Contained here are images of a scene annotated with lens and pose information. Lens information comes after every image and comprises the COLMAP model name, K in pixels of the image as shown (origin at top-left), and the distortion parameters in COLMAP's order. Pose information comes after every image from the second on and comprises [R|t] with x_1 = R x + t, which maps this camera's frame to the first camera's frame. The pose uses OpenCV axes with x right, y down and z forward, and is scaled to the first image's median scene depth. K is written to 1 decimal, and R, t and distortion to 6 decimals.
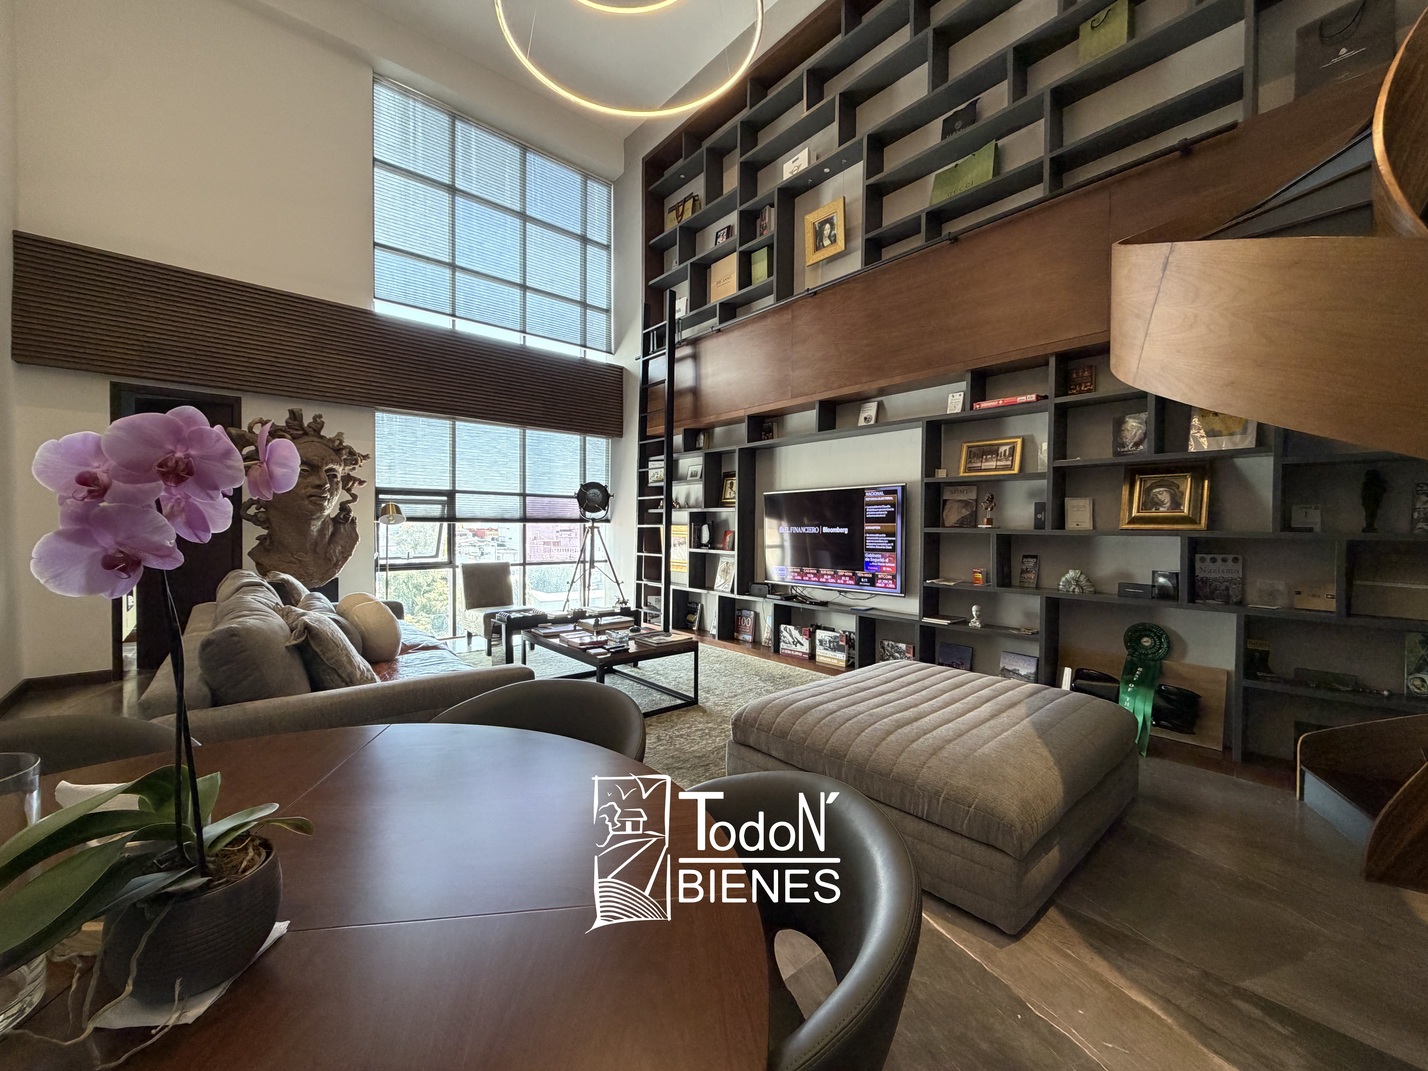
lens RADIAL K [[572.1, 0, 706.9], [0, 572.1, 531.8], [0, 0, 1]] dist [0.014483, -0.000394]
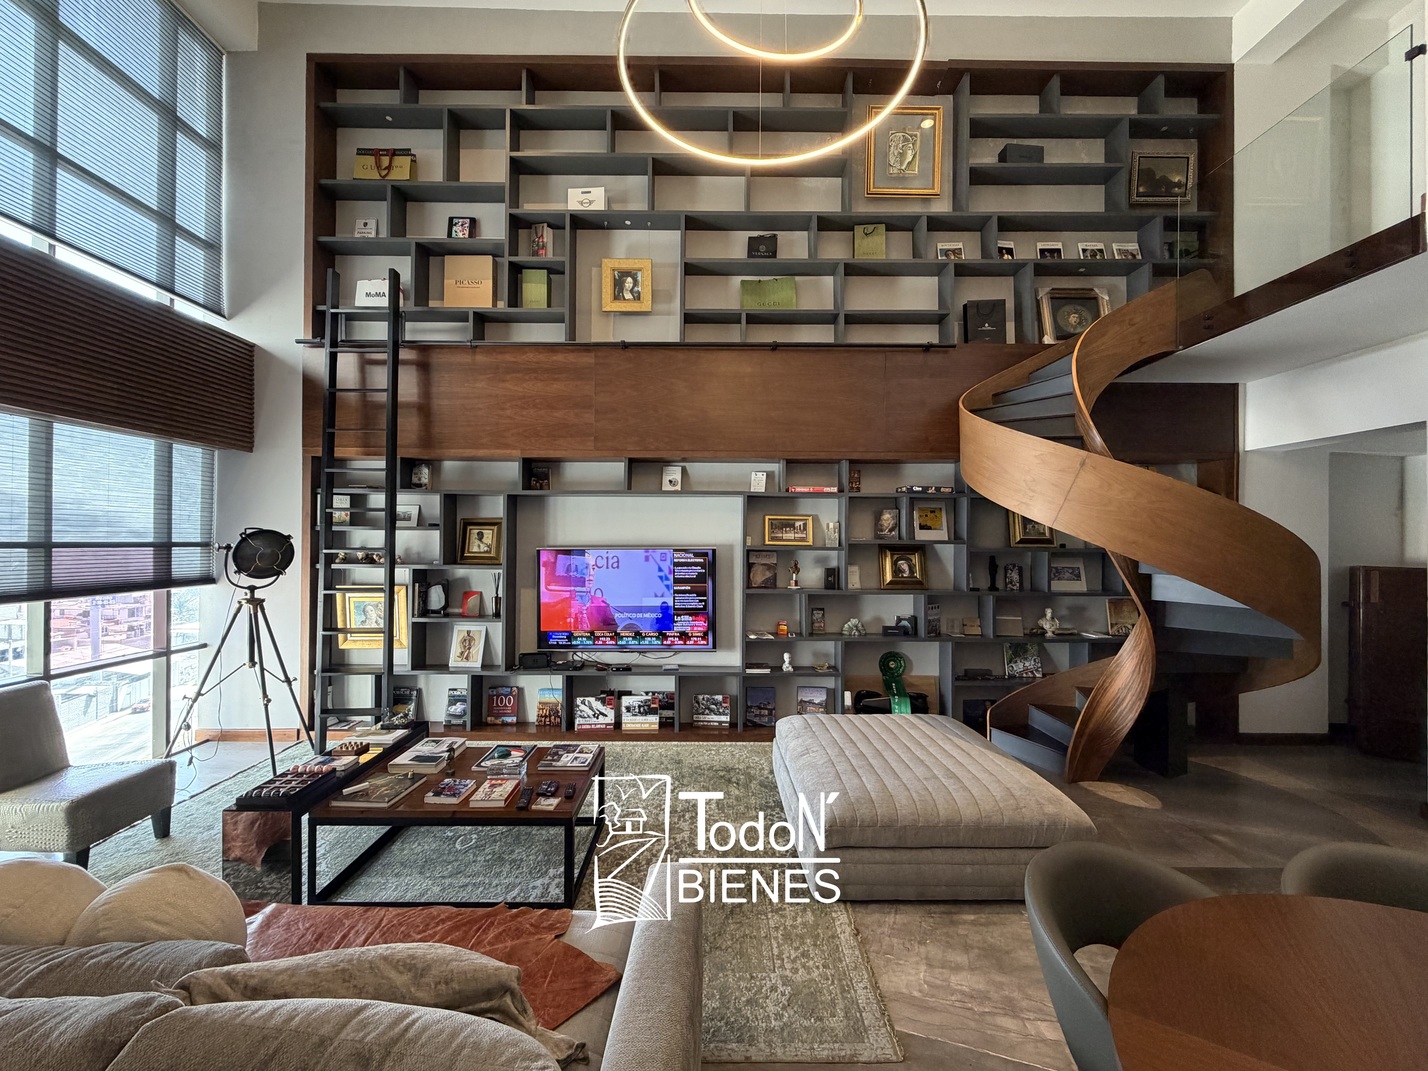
lens RADIAL K [[572.1, 0, 708.1], [0, 572.1, 537.9], [0, 0, 1]] dist [0.014483, -0.000394]
pose [[0.655871, -0.000452, 0.754872, -0.444415], [0.009839, 0.999920, -0.007950, -0.085661], [-0.754808, 0.012641, 0.655823, 0.270092]]
